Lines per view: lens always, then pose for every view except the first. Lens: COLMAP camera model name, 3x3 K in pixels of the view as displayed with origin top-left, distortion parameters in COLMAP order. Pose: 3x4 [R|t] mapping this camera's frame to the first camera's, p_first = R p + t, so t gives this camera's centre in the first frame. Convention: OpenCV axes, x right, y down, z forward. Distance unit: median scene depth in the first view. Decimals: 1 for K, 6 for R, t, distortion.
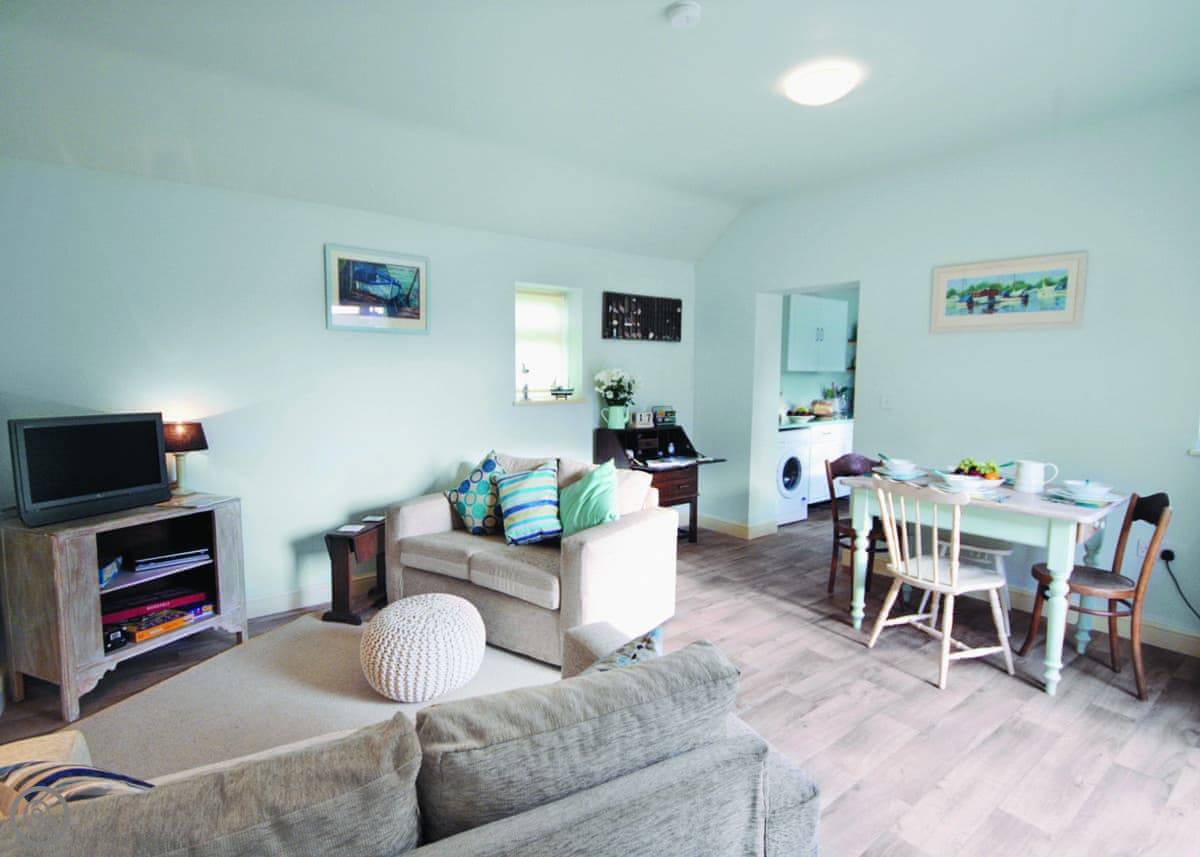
lens RADIAL K [[635.5, 0, 599.1], [0, 635.5, 431.4], [0, 0, 1]] dist [0.000166, -0.000815]
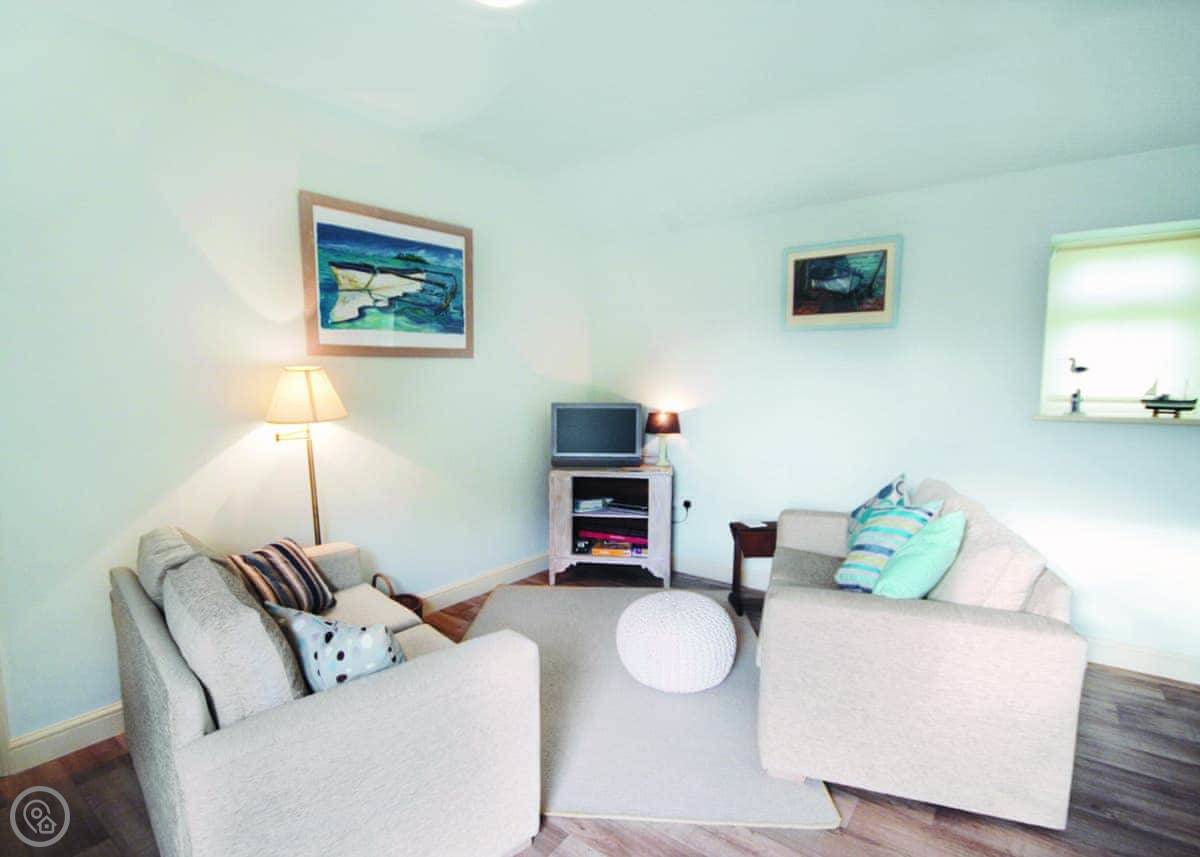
lens RADIAL K [[635.5, 0, 599.3], [0, 635.5, 433.4], [0, 0, 1]] dist [0.000166, -0.000815]
pose [[0.223102, 0.093051, -0.970344, 0.516724], [-0.079214, 0.993872, 0.077094, -0.051519], [0.971571, 0.059665, 0.229106, 0.476179]]
